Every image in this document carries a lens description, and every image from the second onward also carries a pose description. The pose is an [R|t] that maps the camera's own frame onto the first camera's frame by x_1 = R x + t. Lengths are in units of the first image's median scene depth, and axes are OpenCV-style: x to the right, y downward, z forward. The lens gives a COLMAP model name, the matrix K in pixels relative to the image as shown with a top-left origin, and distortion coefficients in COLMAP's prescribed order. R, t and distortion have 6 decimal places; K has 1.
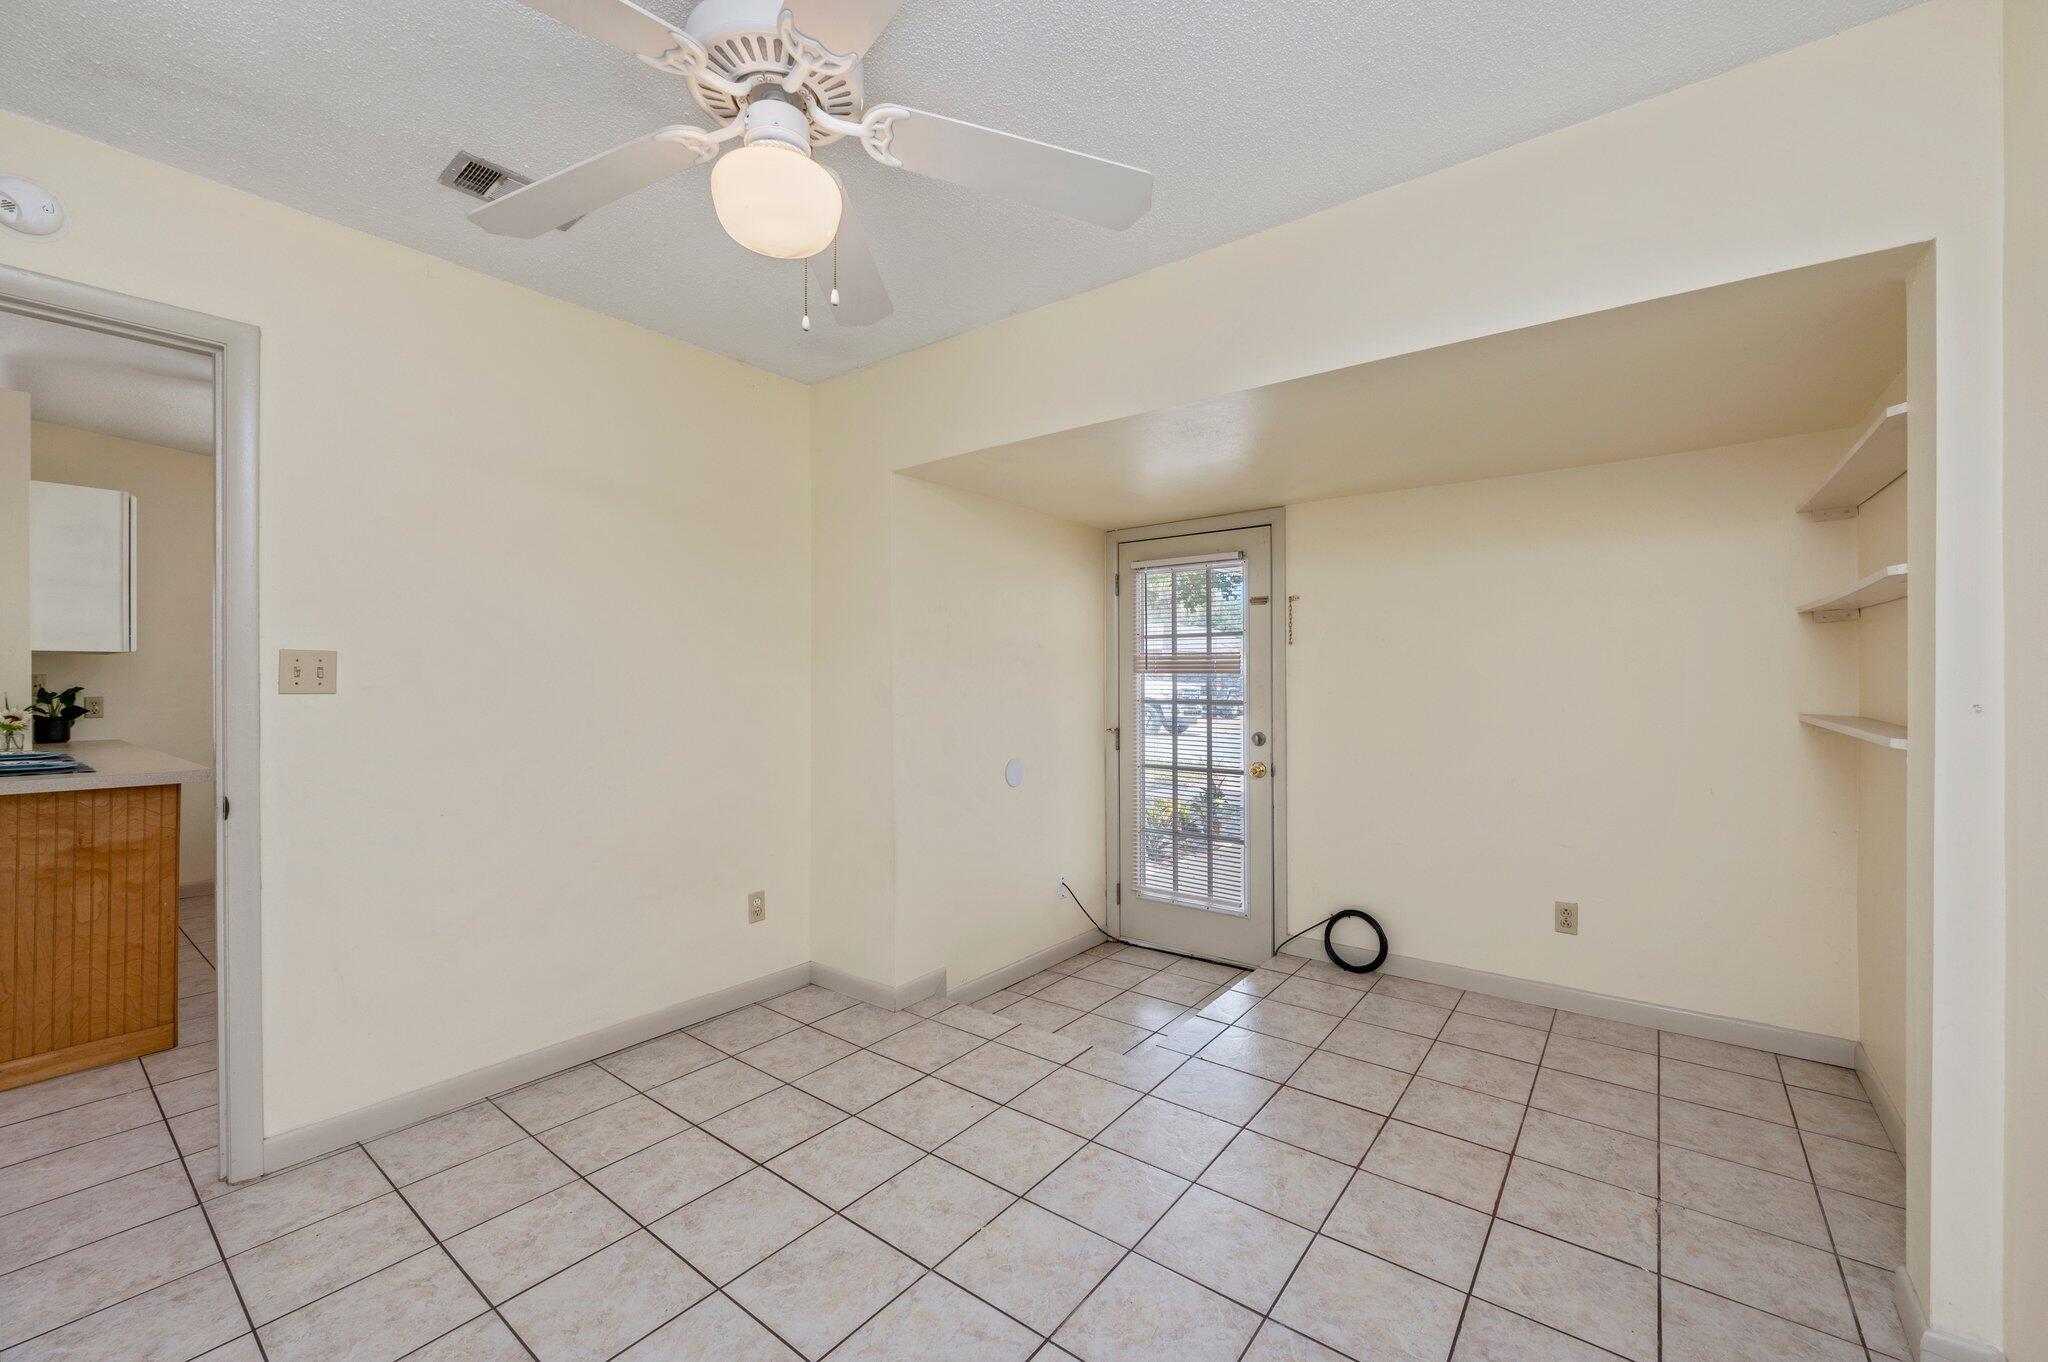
lens RADIAL K [[822.2, 0, 1035.7], [0, 822.2, 669.7], [0, 0, 1]] dist [-0.004509, -0.000461]
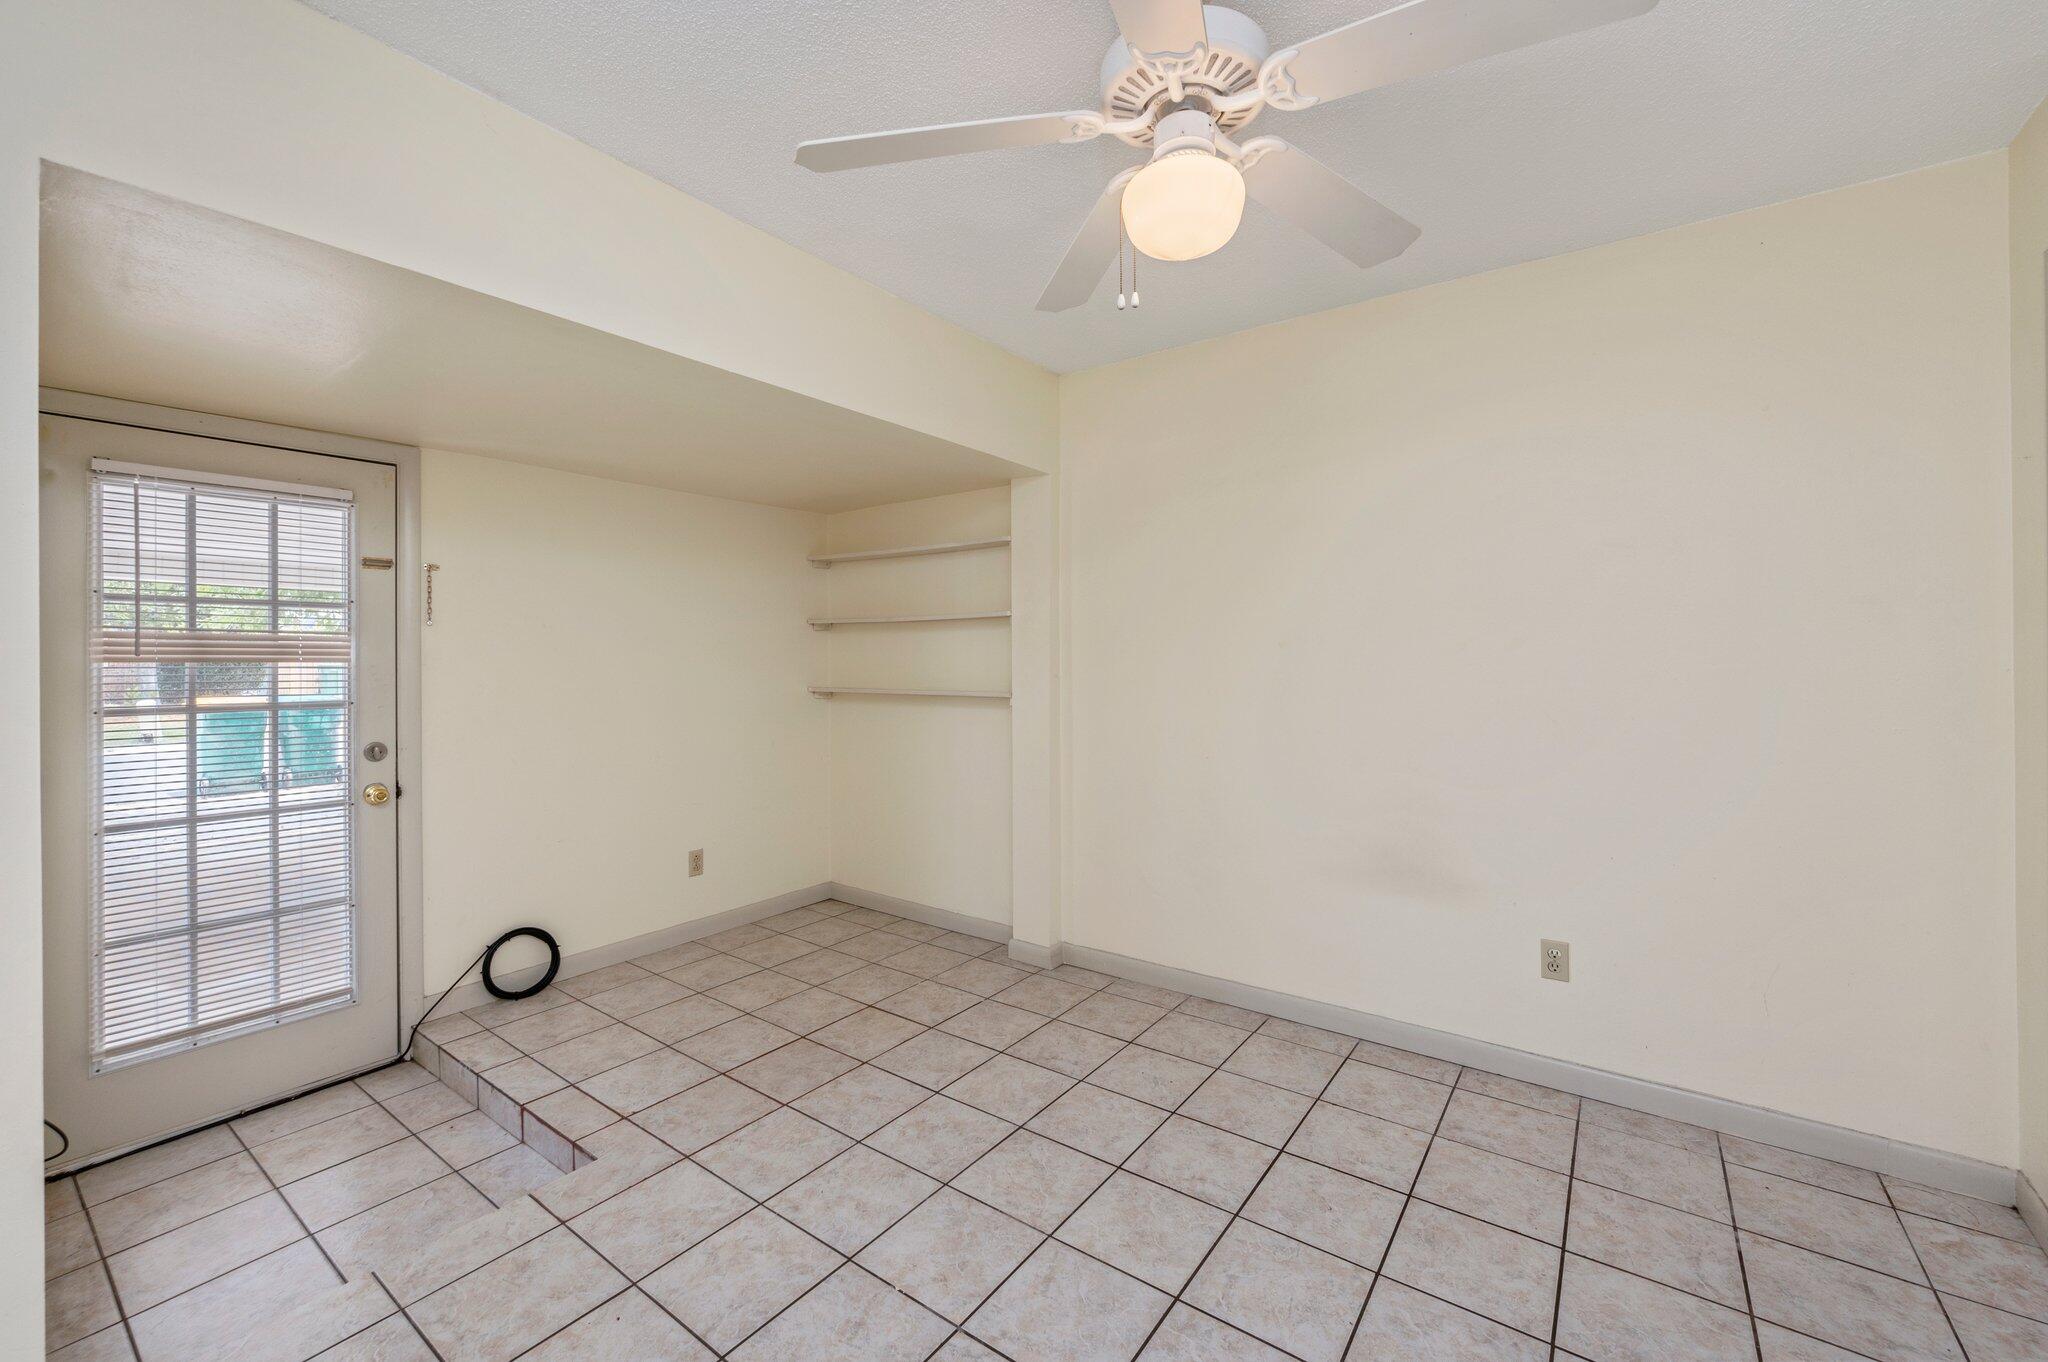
lens RADIAL K [[822.2, 0, 1027.7], [0, 822.2, 661.5], [0, 0, 1]] dist [-0.004509, -0.000461]
pose [[-0.015723, -0.002557, 0.999873, -0.612595], [-0.000898, 0.999996, 0.002544, 0.001257], [-0.999876, -0.000858, -0.015726, 0.563224]]
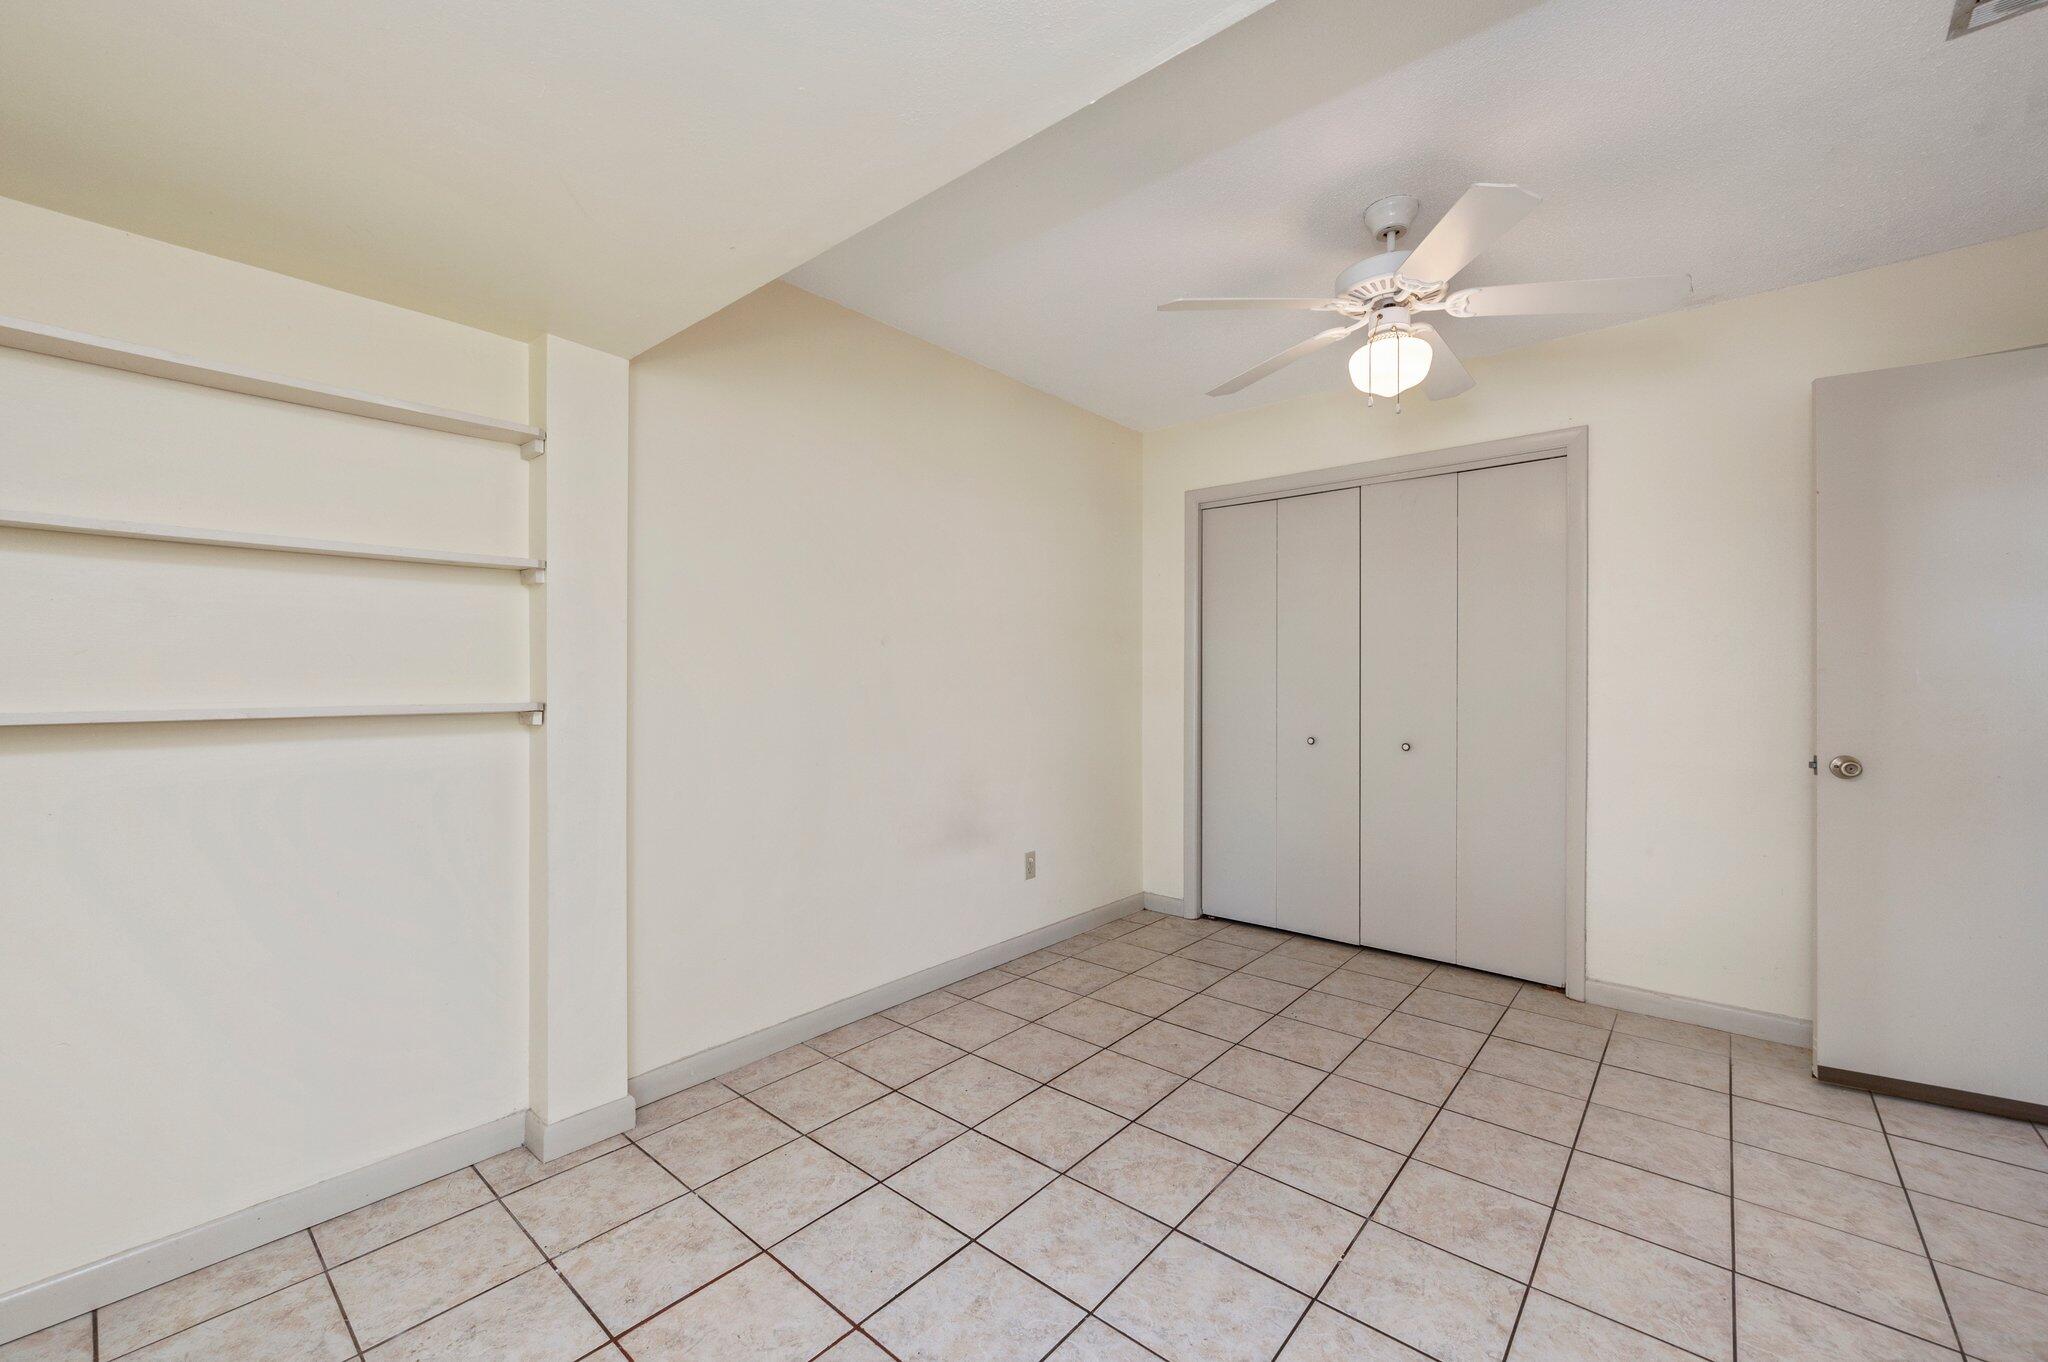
lens RADIAL K [[822.2, 0, 1013.8], [0, 822.2, 679.6], [0, 0, 1]] dist [-0.004509, -0.000461]
pose [[-0.997423, 0.000035, 0.071748, 0.147366], [0.000031, 1.000000, -0.000056, 0.029474], [-0.071748, -0.000053, -0.997423, 1.239268]]
